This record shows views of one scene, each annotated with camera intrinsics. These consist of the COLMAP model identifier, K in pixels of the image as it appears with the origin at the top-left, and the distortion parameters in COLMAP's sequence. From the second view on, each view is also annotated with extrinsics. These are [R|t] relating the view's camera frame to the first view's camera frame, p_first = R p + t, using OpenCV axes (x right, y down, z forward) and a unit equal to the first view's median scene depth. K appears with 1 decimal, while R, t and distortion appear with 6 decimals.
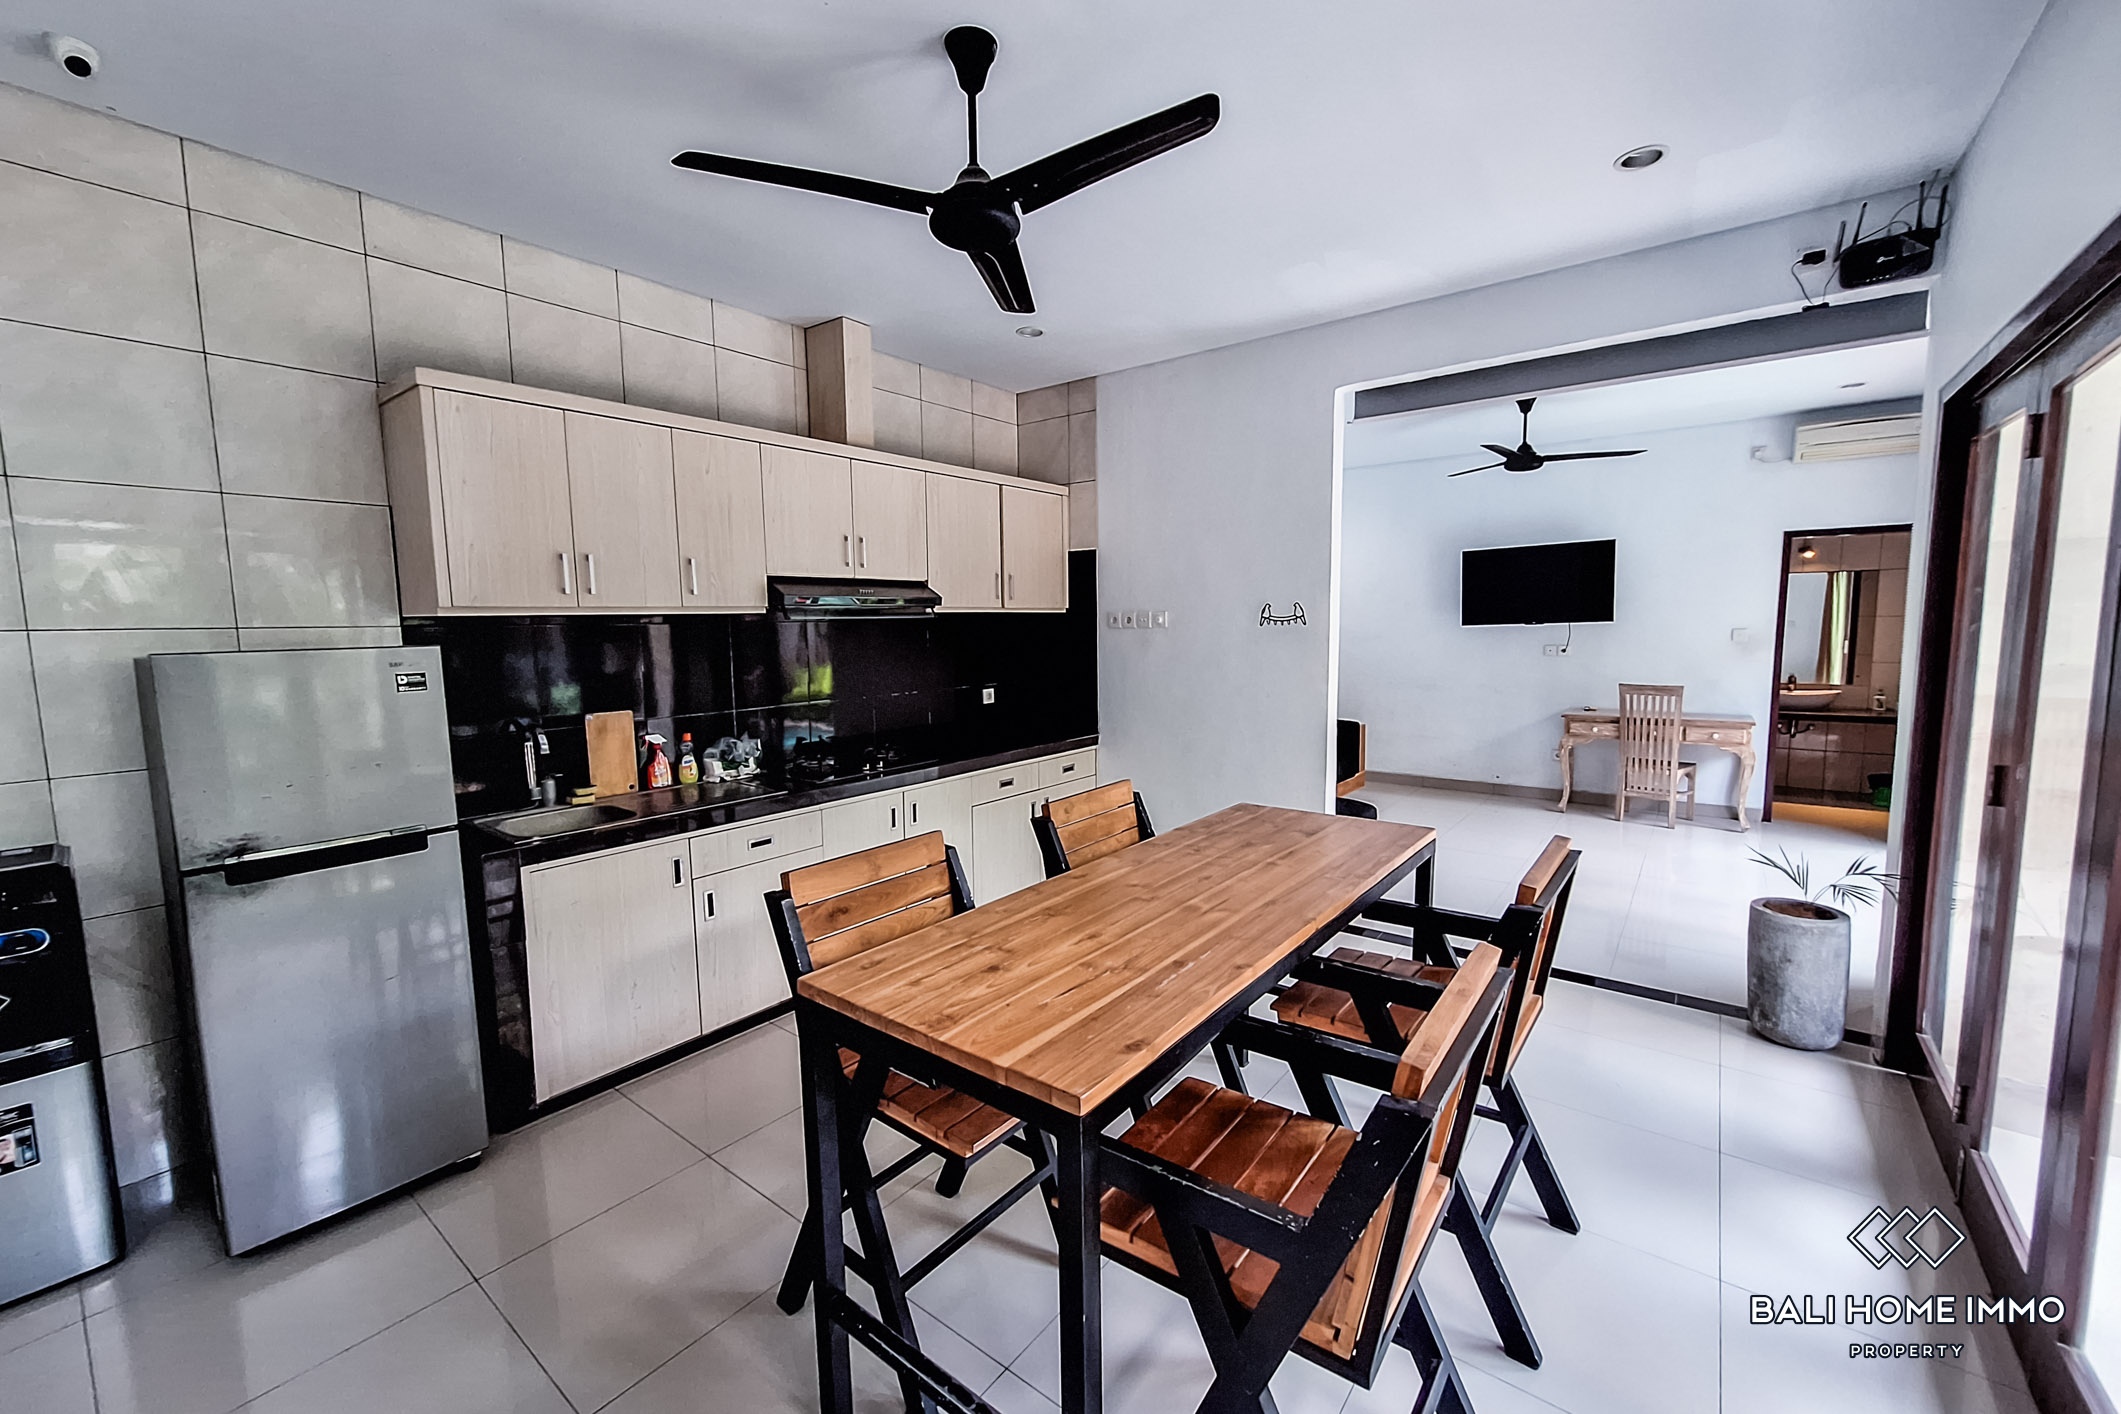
lens RADIAL K [[839.0, 0, 1069.2], [0, 839.0, 708.1], [0, 0, 1]] dist [0.013253, 0.000618]
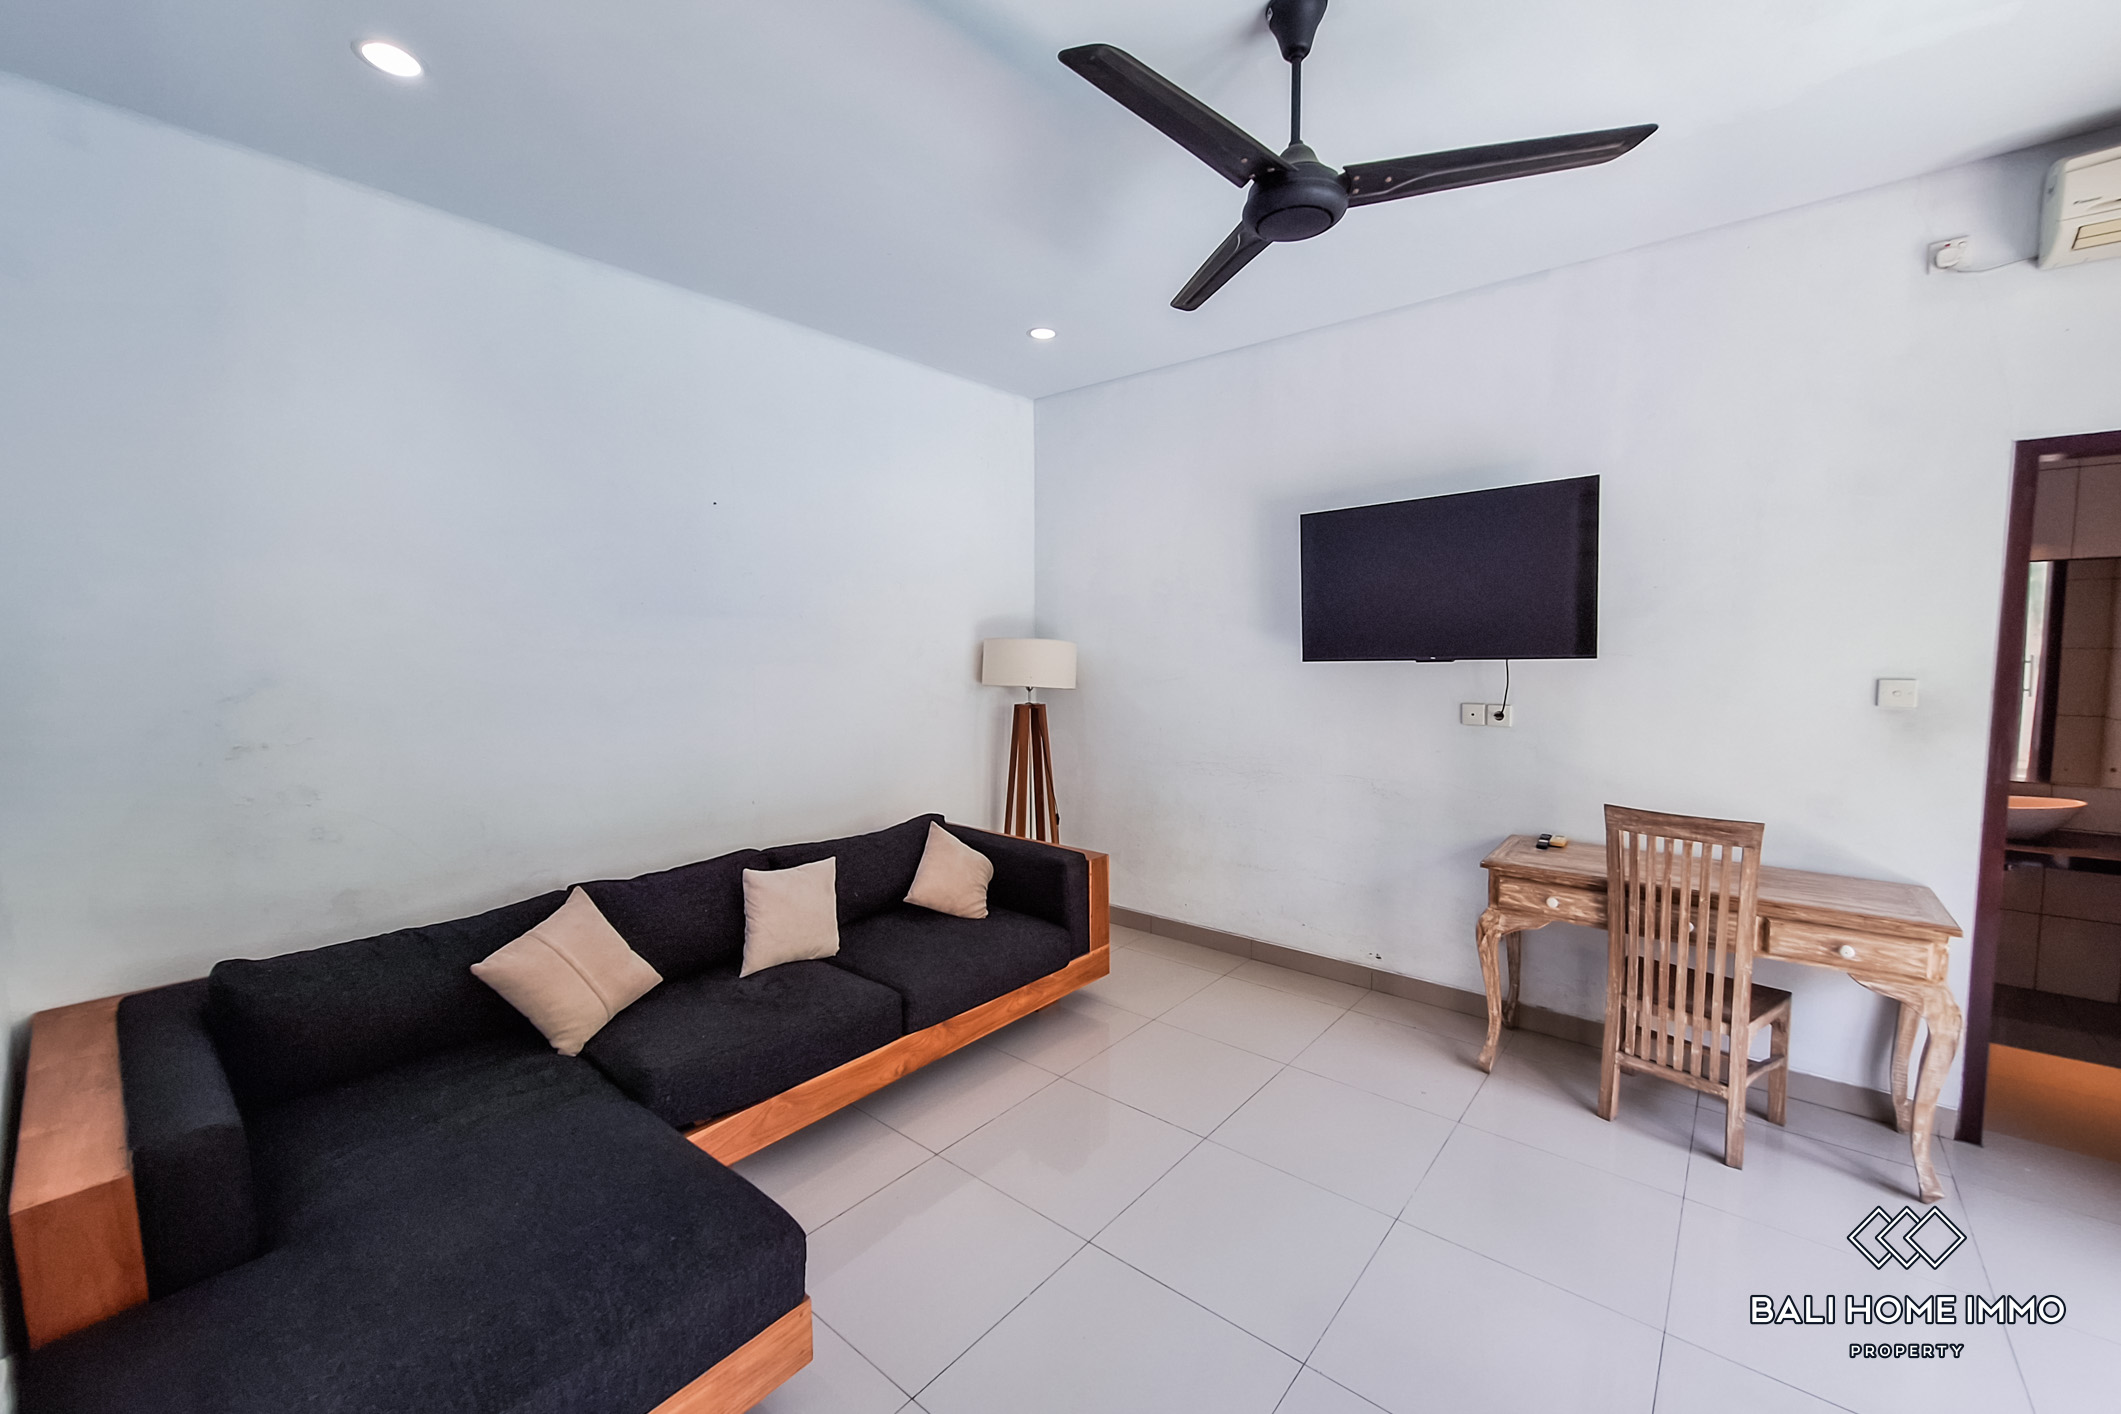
lens RADIAL K [[839.0, 0, 1058.2], [0, 839.0, 715.7], [0, 0, 1]] dist [0.013253, 0.000618]
pose [[0.999203, 0.007459, -0.039218, 0.385388], [-0.008271, 0.999754, -0.020589, -0.062233], [0.039055, 0.020897, 0.999019, 0.551903]]
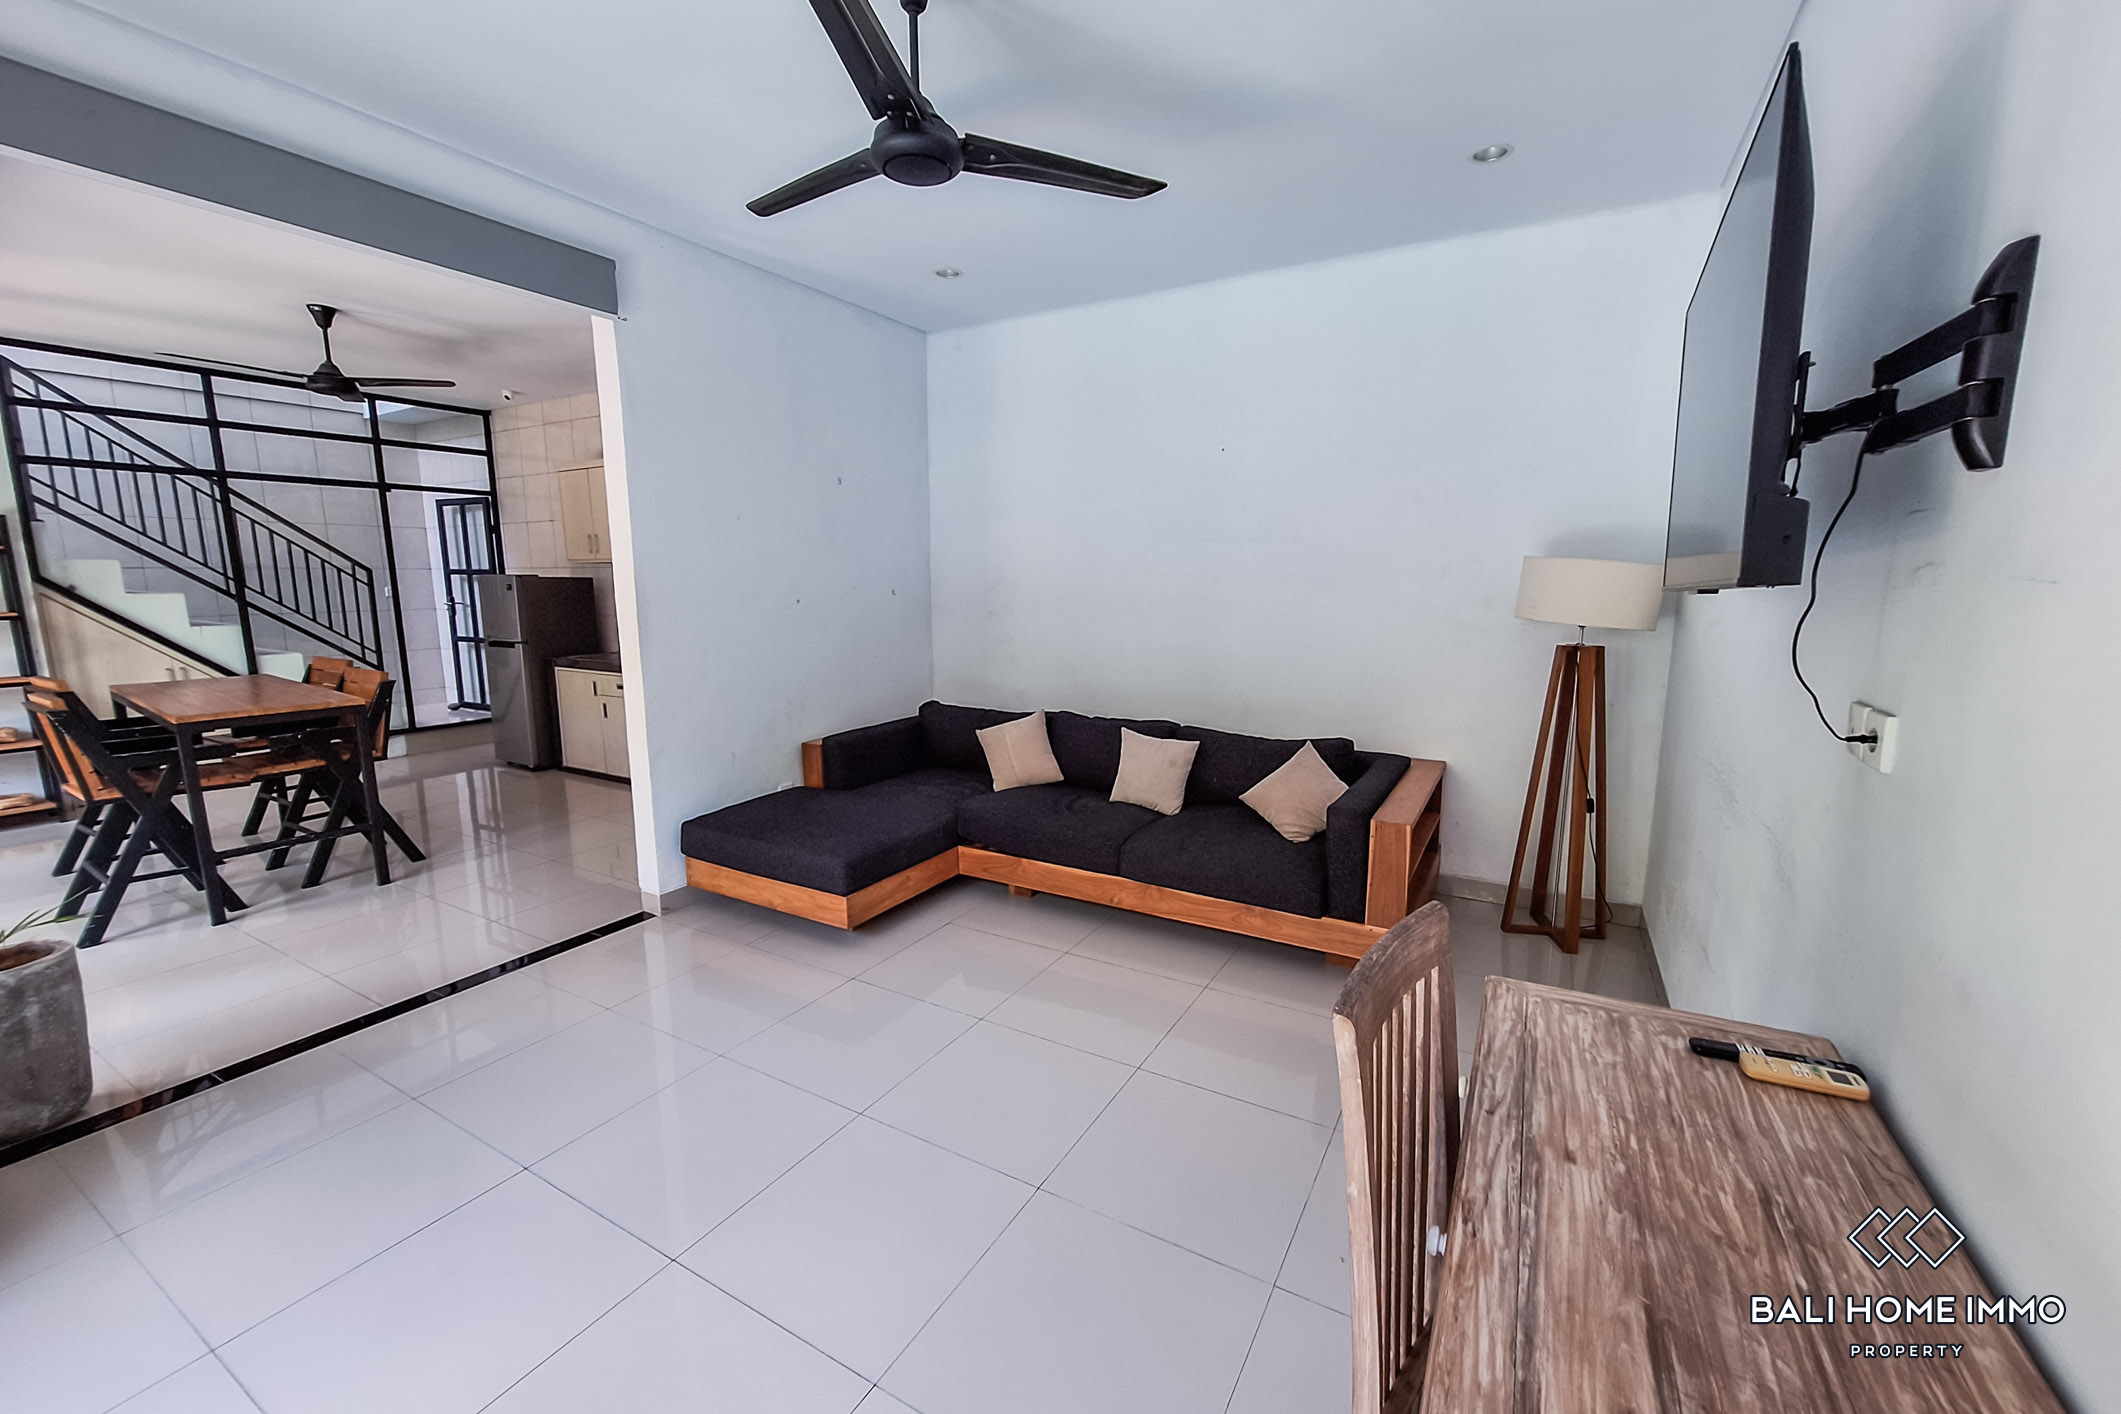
lens RADIAL K [[839.0, 0, 1067.4], [0, 839.0, 707.4], [0, 0, 1]] dist [0.013253, 0.000618]
pose [[0.149899, 0.169006, -0.974149, 0.829095], [-0.101271, 0.982724, 0.154911, -0.096955], [0.983501, 0.075432, 0.164425, 0.877024]]
